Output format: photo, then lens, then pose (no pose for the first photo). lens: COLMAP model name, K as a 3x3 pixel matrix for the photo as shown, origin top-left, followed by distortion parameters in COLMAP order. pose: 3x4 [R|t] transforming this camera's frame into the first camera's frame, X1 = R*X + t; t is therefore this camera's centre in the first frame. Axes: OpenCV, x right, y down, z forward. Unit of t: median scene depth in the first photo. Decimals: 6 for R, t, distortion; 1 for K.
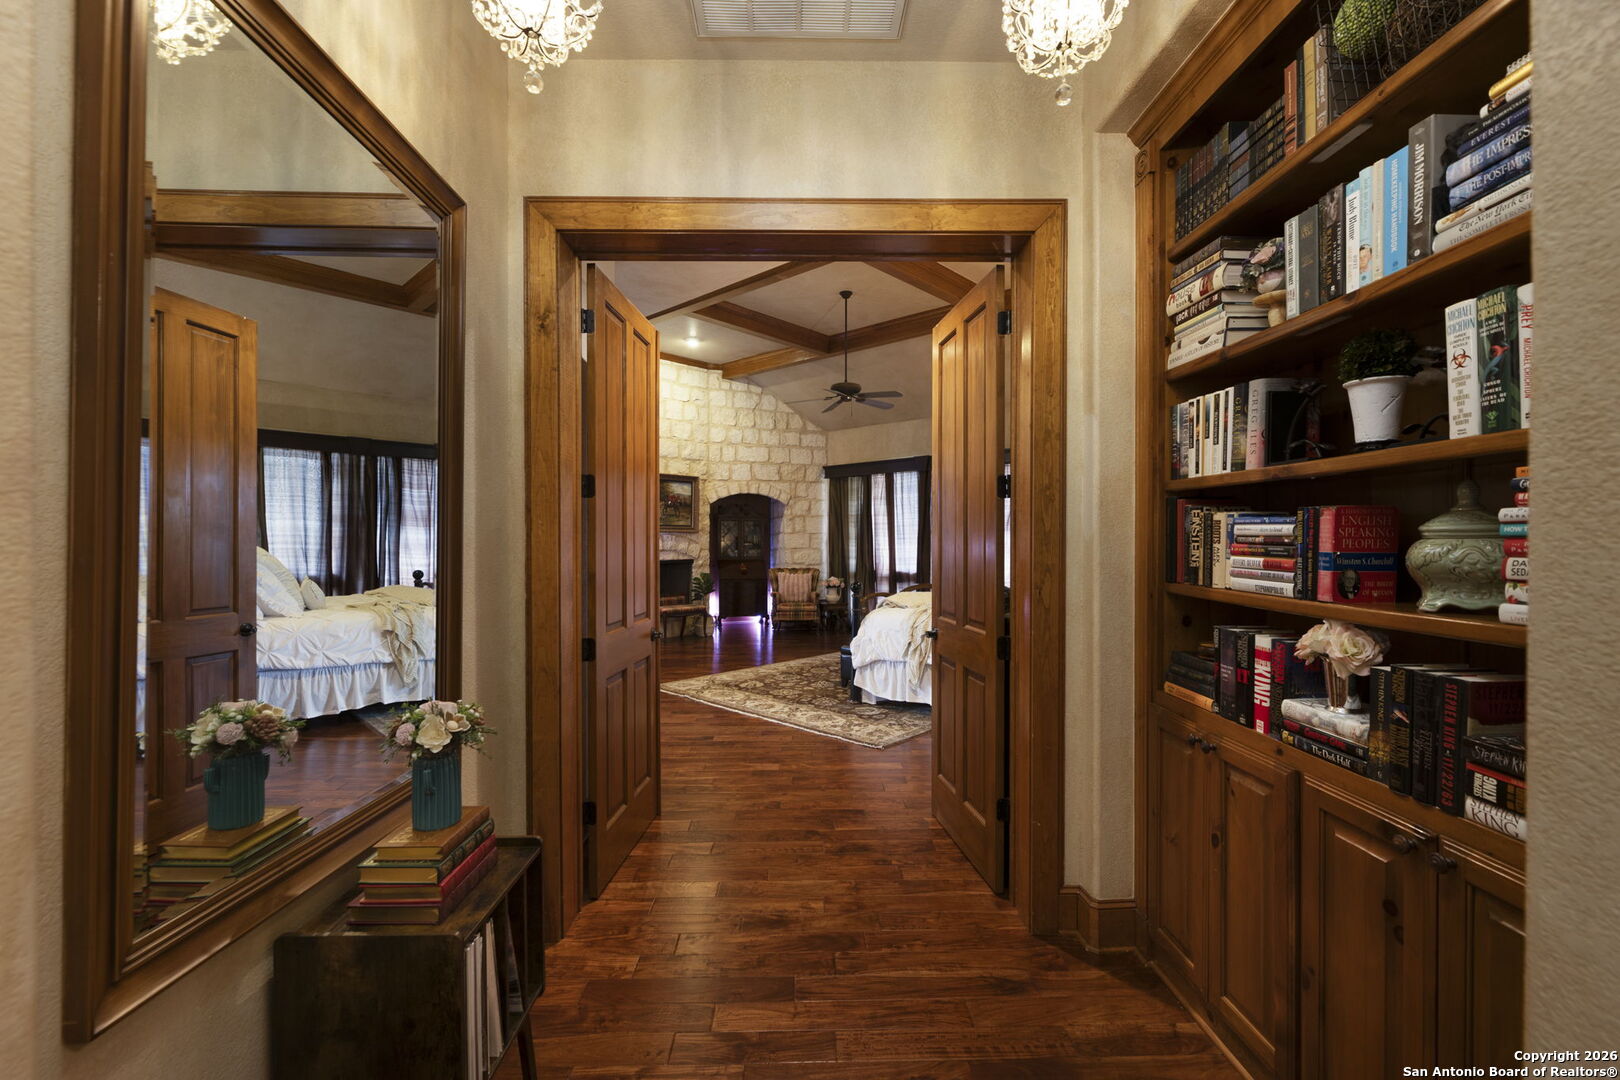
lens RADIAL K [[677.1, 0, 810.0], [0, 677.1, 540.0], [0, 0, 1]] dist [-0.001266, -0.000270]
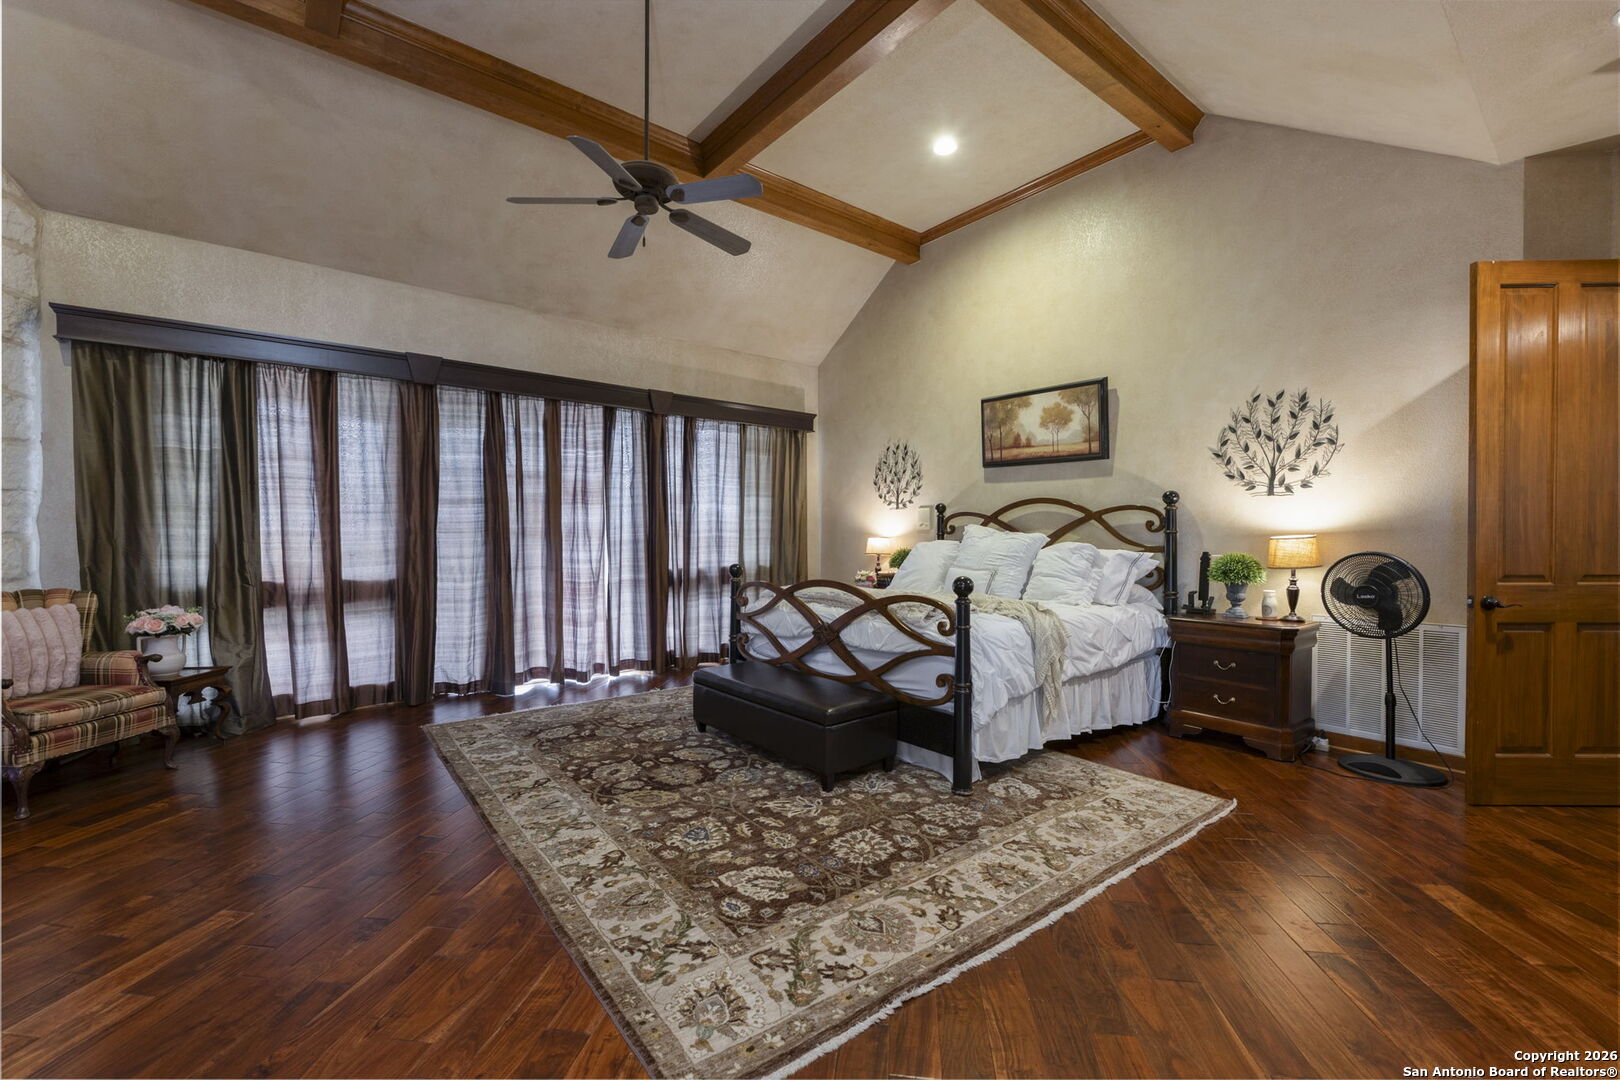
lens RADIAL K [[677.1, 0, 810.0], [0, 677.1, 540.0], [0, 0, 1]] dist [-0.001266, -0.000270]
pose [[0.177787, -0.019141, 0.983883, -0.324772], [0.001274, 0.999814, 0.019221, 0.010014], [-0.984068, -0.002164, 0.177779, 0.645979]]
